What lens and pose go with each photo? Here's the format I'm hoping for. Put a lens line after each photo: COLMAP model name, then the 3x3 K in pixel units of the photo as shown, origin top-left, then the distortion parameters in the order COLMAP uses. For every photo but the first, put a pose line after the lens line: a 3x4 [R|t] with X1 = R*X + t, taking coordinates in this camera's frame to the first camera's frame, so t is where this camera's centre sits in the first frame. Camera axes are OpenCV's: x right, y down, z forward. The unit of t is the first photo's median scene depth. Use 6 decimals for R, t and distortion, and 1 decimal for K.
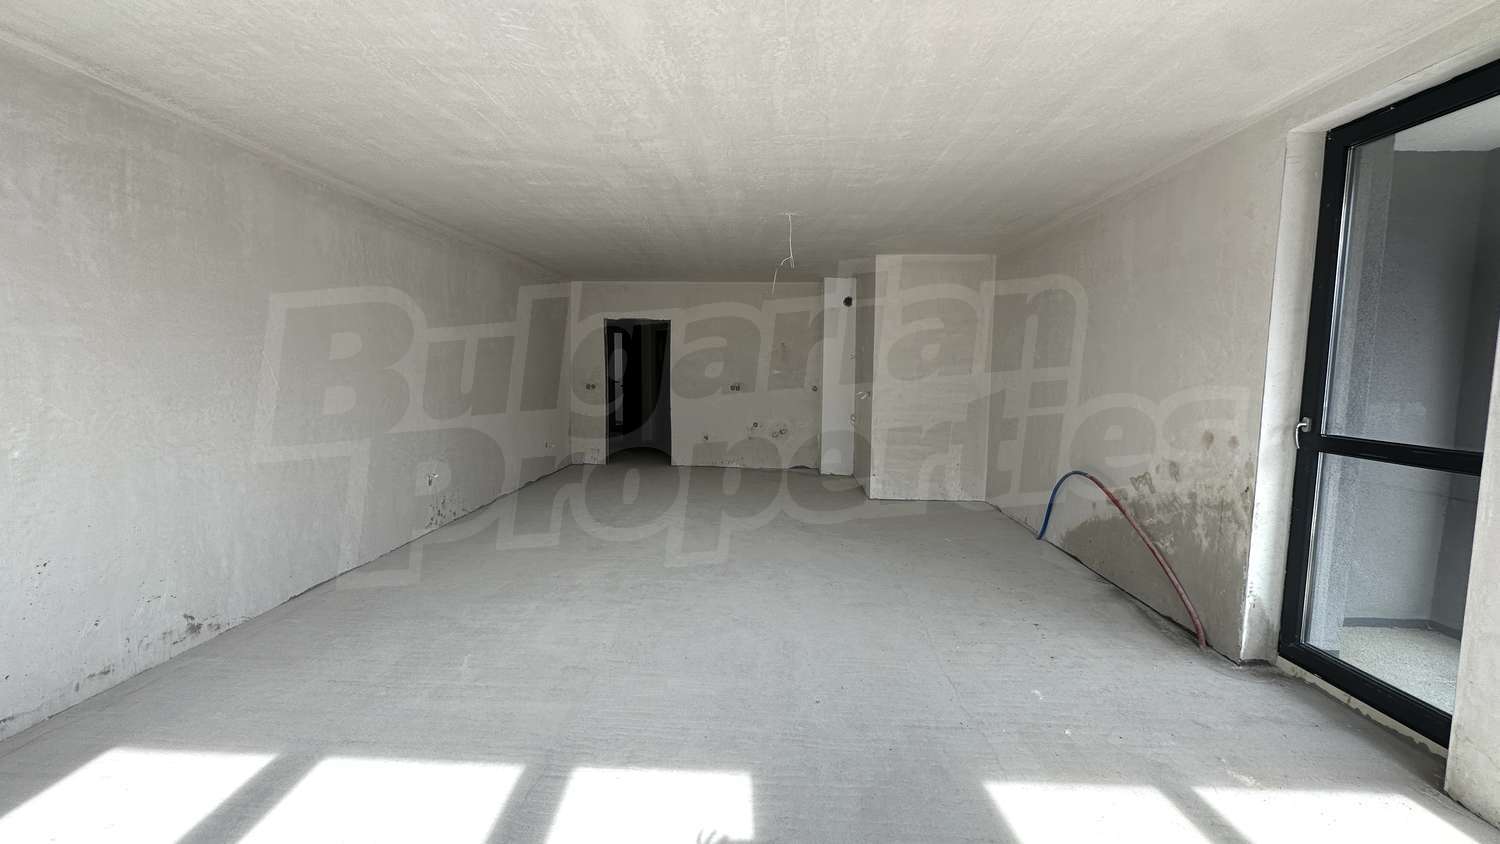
lens RADIAL K [[597.3, 0, 751.1], [0, 597.3, 421.3], [0, 0, 1]] dist [0.000464, -0.000365]
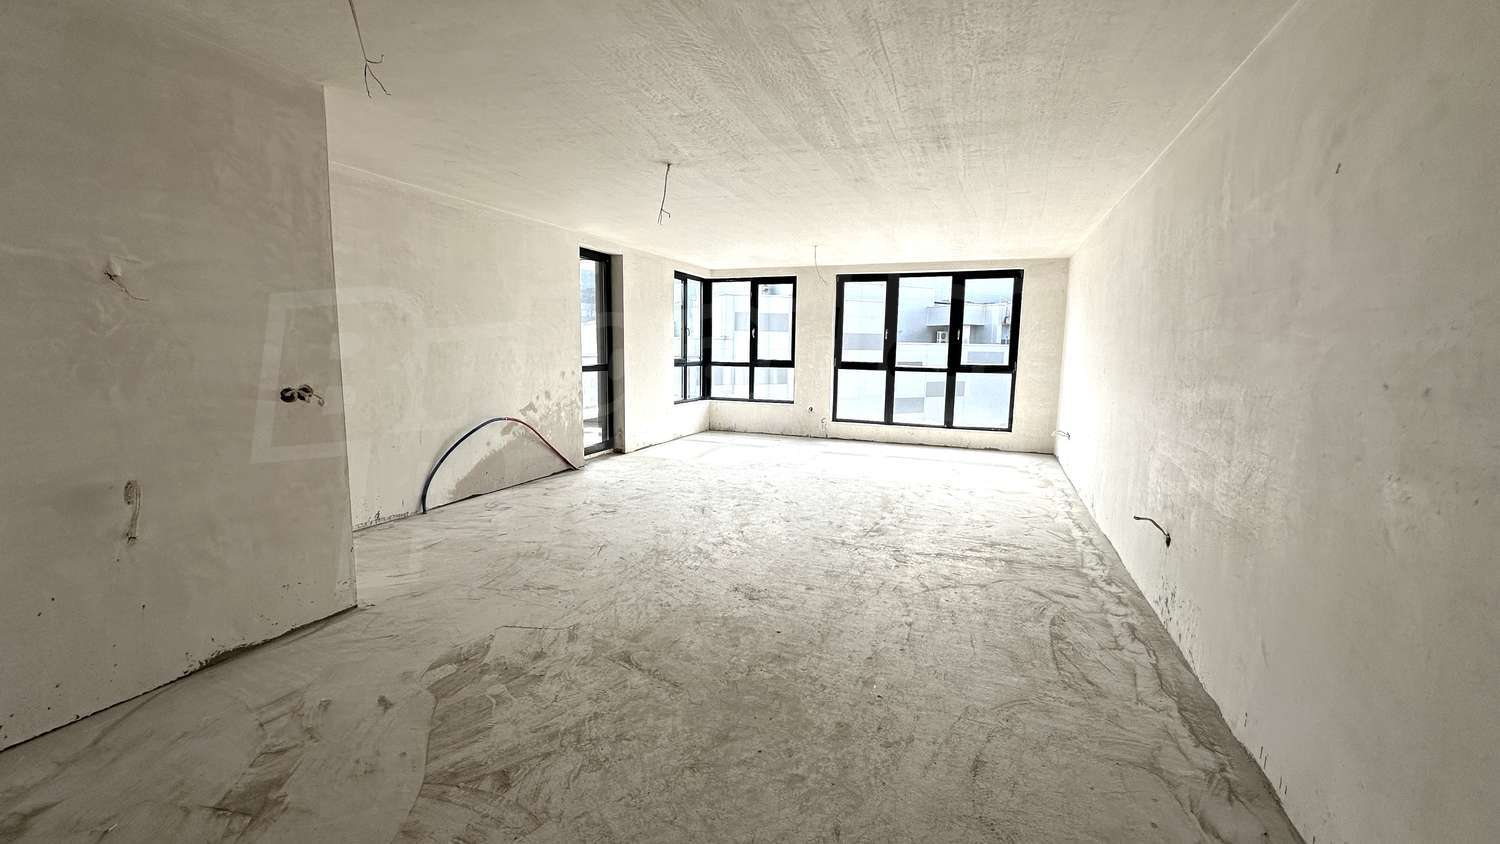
lens RADIAL K [[597.3, 0, 751.5], [0, 597.3, 419.3], [0, 0, 1]] dist [0.000464, -0.000365]
pose [[-0.940389, -0.067217, 0.333393, -0.515914], [0.005367, 0.977220, 0.212160, -0.239728], [-0.340059, 0.201303, -0.918606, 2.586472]]
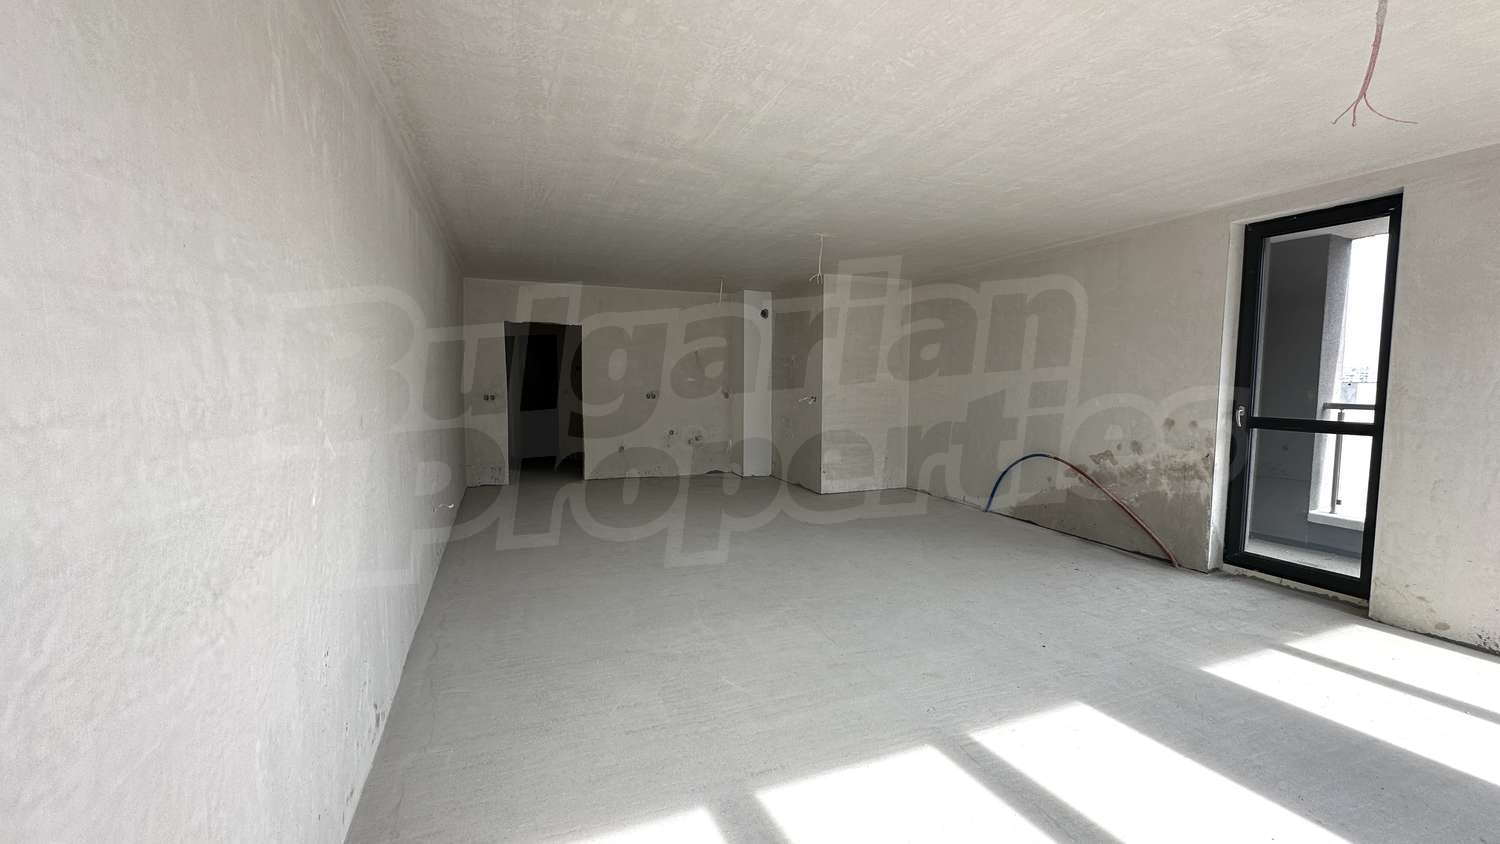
lens RADIAL K [[597.3, 0, 750.5], [0, 597.3, 420.8], [0, 0, 1]] dist [0.000464, -0.000365]
pose [[0.909191, -0.034781, 0.414925, -0.736071], [0.040331, 0.999176, -0.004617, -0.010651], [-0.414422, 0.020932, 0.909844, 0.094342]]
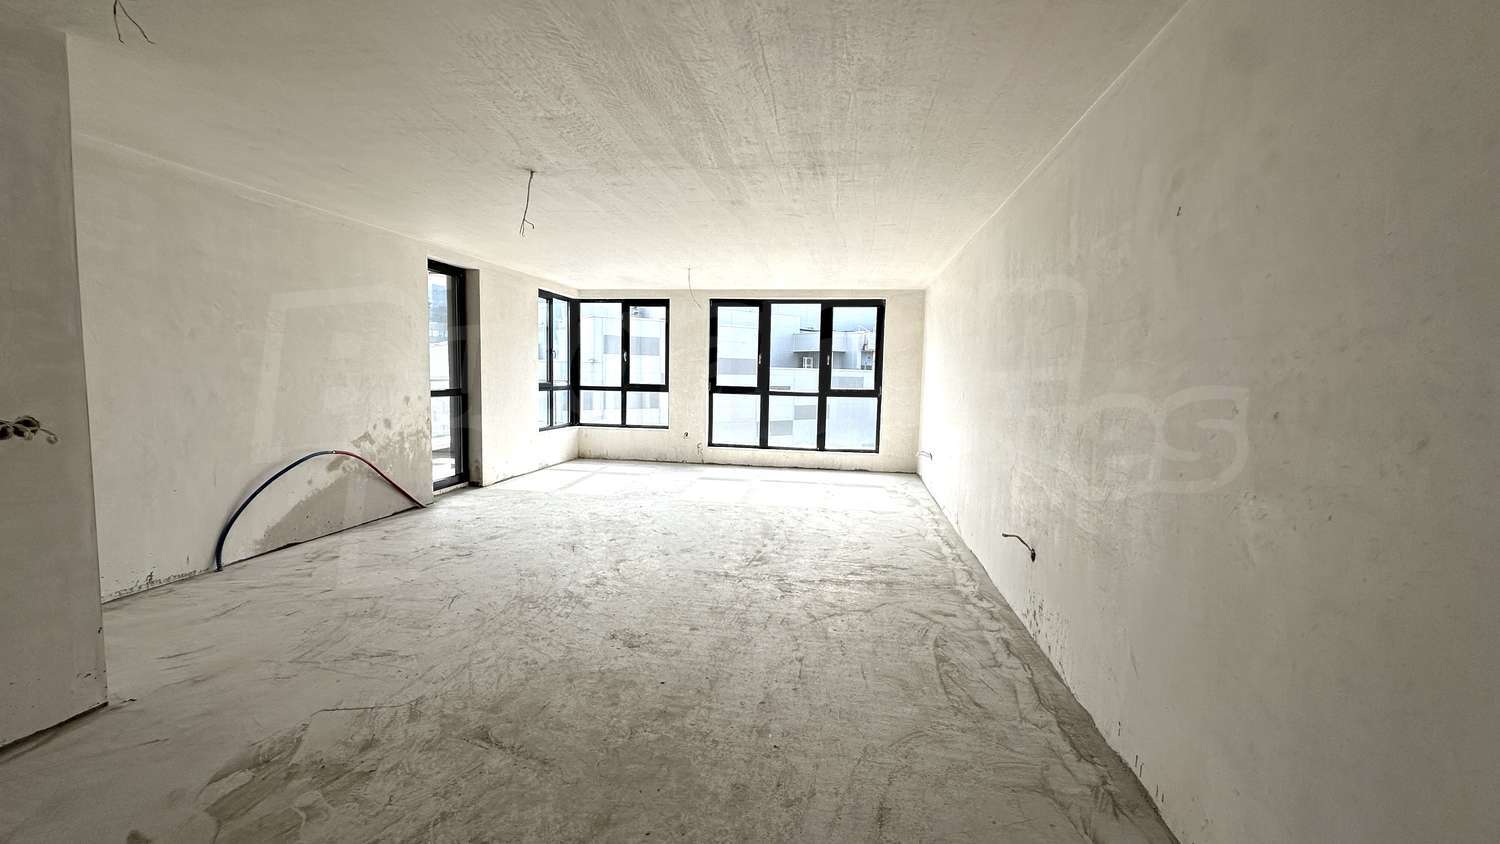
lens RADIAL K [[597.3, 0, 750.1], [0, 597.3, 420.5], [0, 0, 1]] dist [0.000464, -0.000365]
pose [[-0.990497, -0.043510, 0.130473, -0.486463], [-0.020462, 0.984702, 0.173040, -0.233592], [-0.136006, 0.168726, -0.976235, 2.534659]]
